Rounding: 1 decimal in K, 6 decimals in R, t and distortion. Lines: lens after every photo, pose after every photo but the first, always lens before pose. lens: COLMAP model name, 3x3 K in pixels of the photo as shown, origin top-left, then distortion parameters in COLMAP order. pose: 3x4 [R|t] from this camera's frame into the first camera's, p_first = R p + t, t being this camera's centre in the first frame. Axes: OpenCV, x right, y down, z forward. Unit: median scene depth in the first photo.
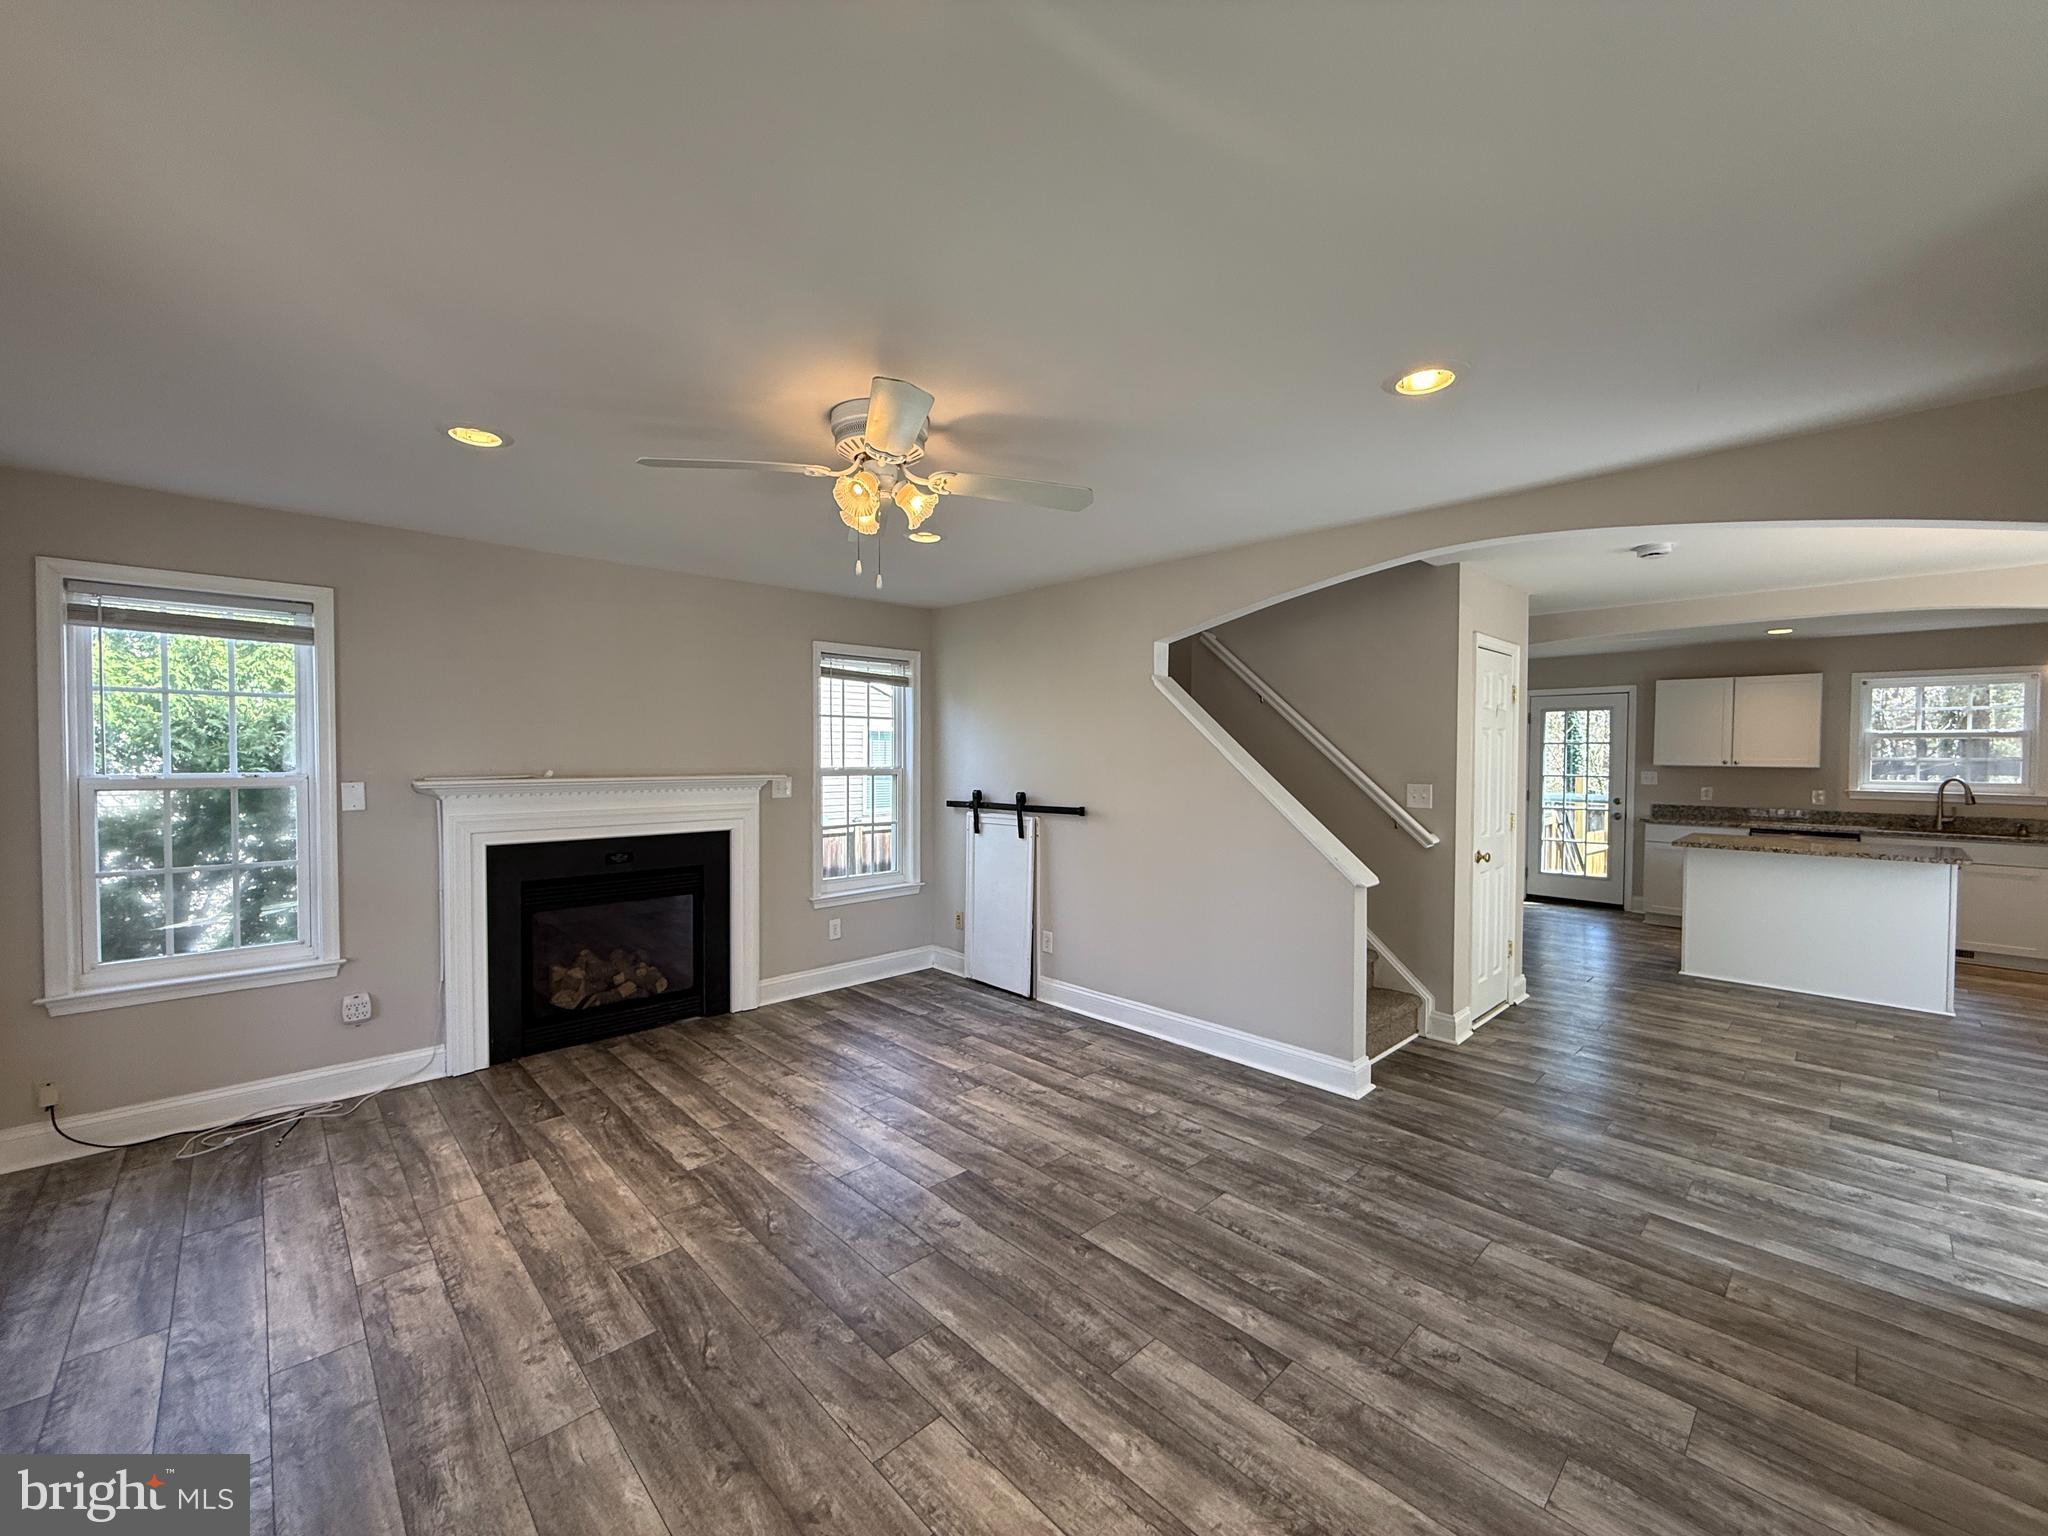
lens RADIAL K [[815.7, 0, 1017.9], [0, 815.7, 770.3], [0, 0, 1]] dist [-0.000980, 0.000159]
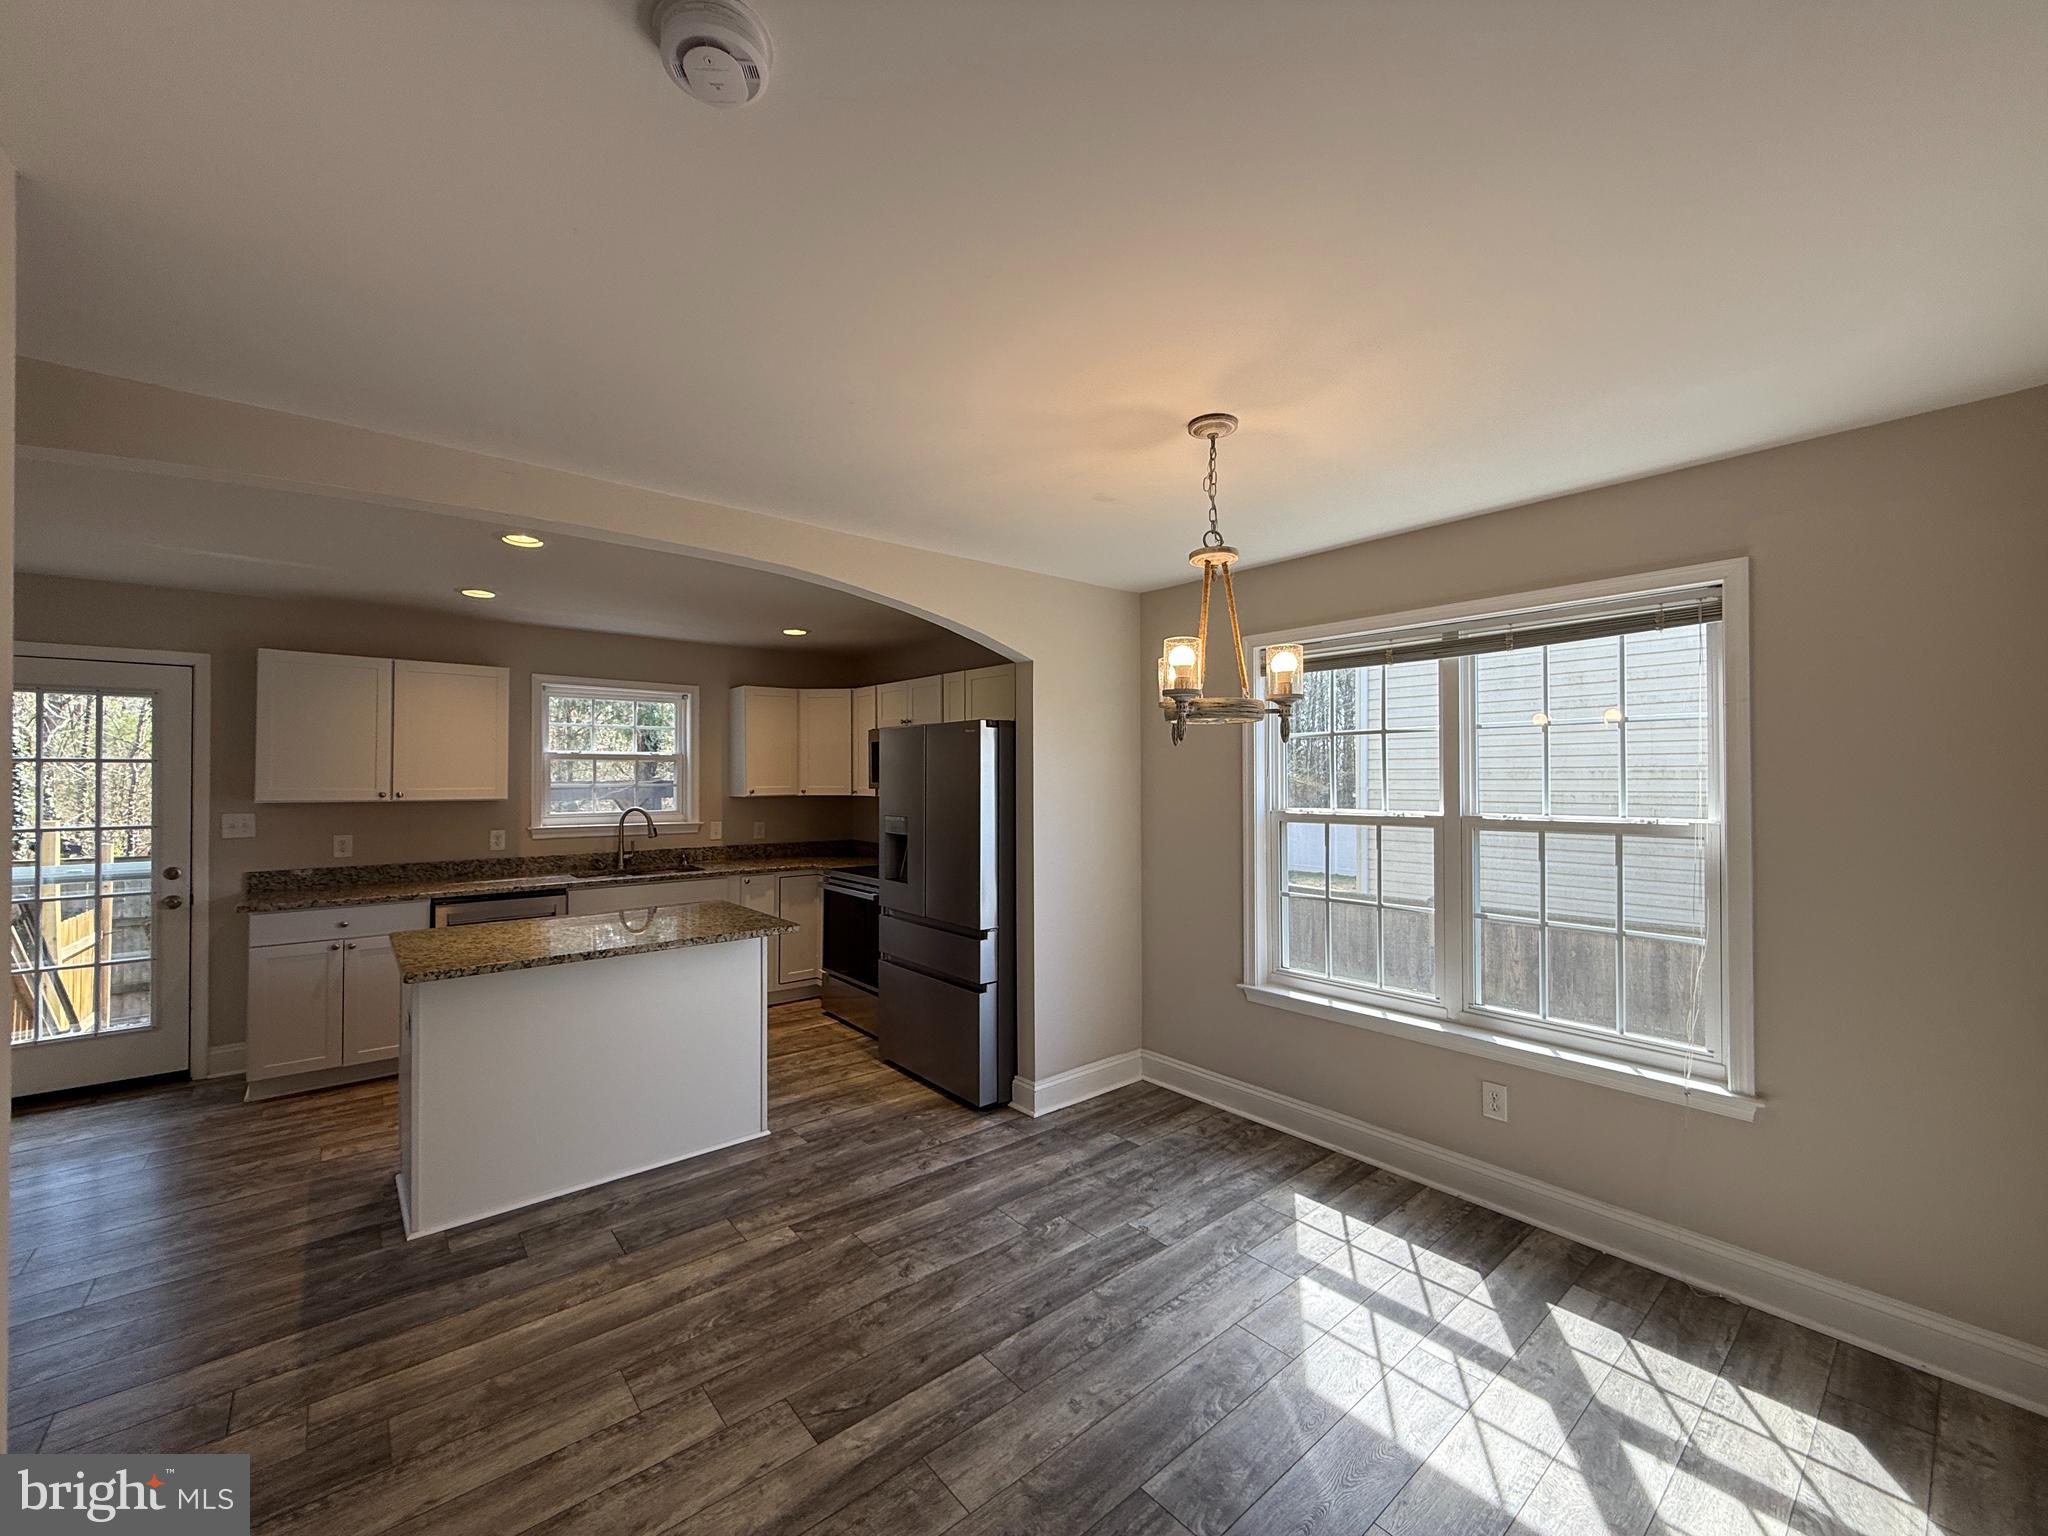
lens RADIAL K [[815.7, 0, 1017.9], [0, 815.7, 770.3], [0, 0, 1]] dist [-0.000980, 0.000159]
pose [[0.059941, 0.003092, 0.998197, 0.535919], [0.022653, 0.999733, -0.004457, -0.028274], [-0.997945, 0.022880, 0.059855, 0.924389]]
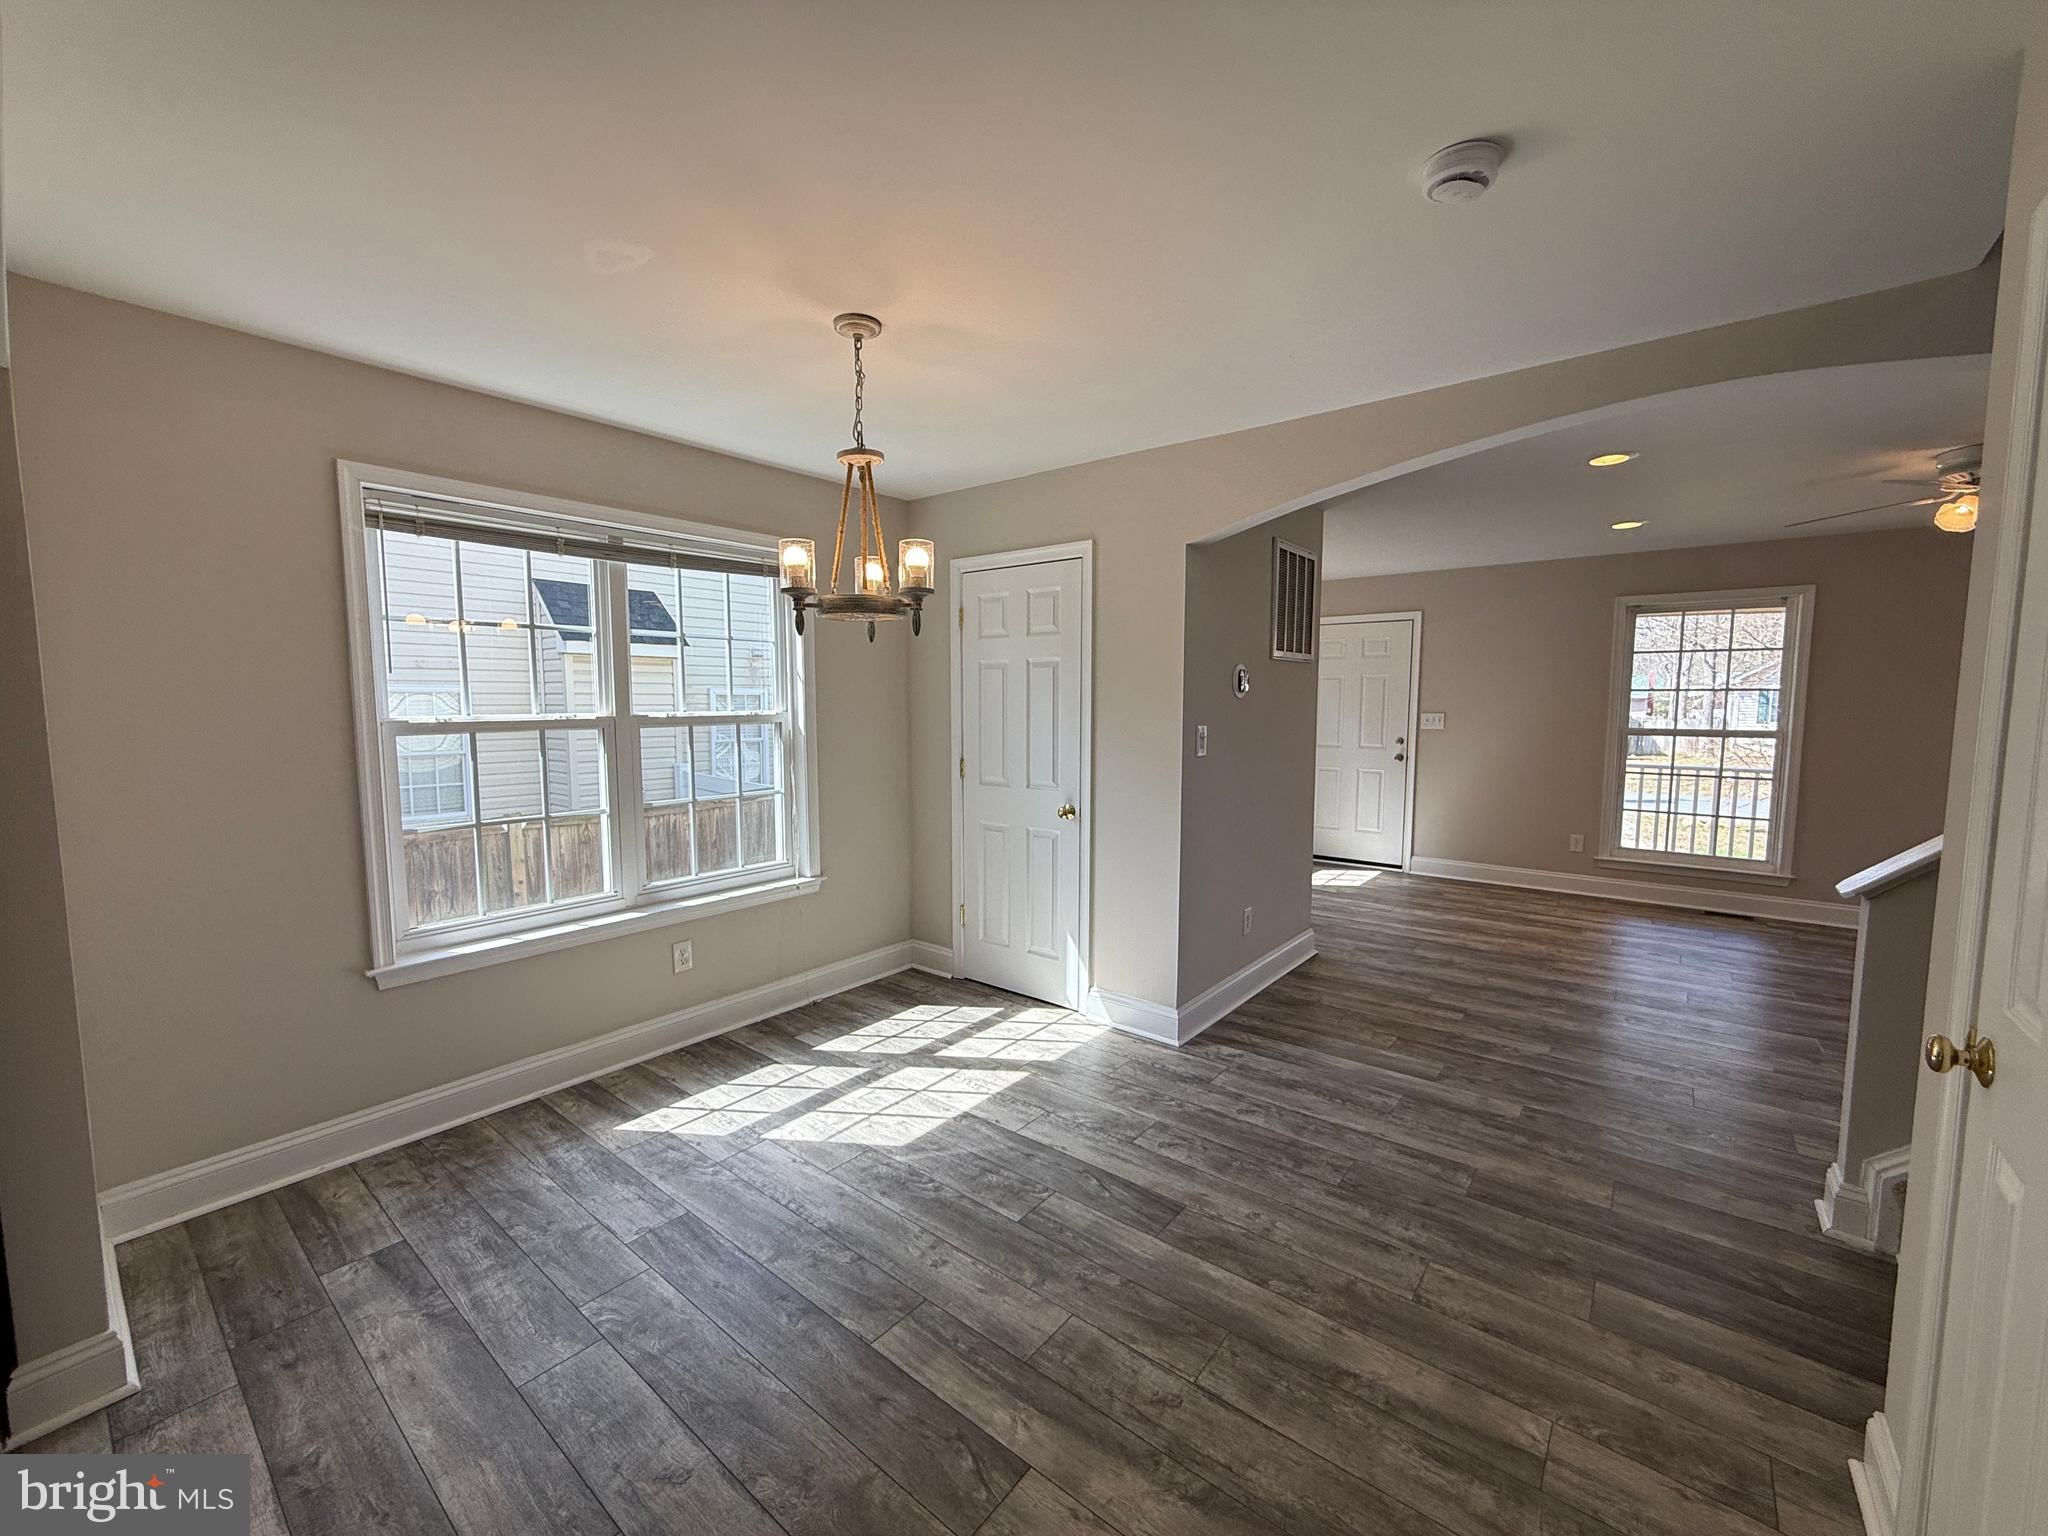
lens RADIAL K [[815.7, 0, 1017.9], [0, 815.7, 770.3], [0, 0, 1]] dist [-0.000980, 0.000159]
pose [[-0.991271, 0.005968, -0.131706, 1.099381], [-0.008323, 0.994150, 0.107685, -0.014956], [0.131579, 0.107841, -0.985422, 1.464587]]
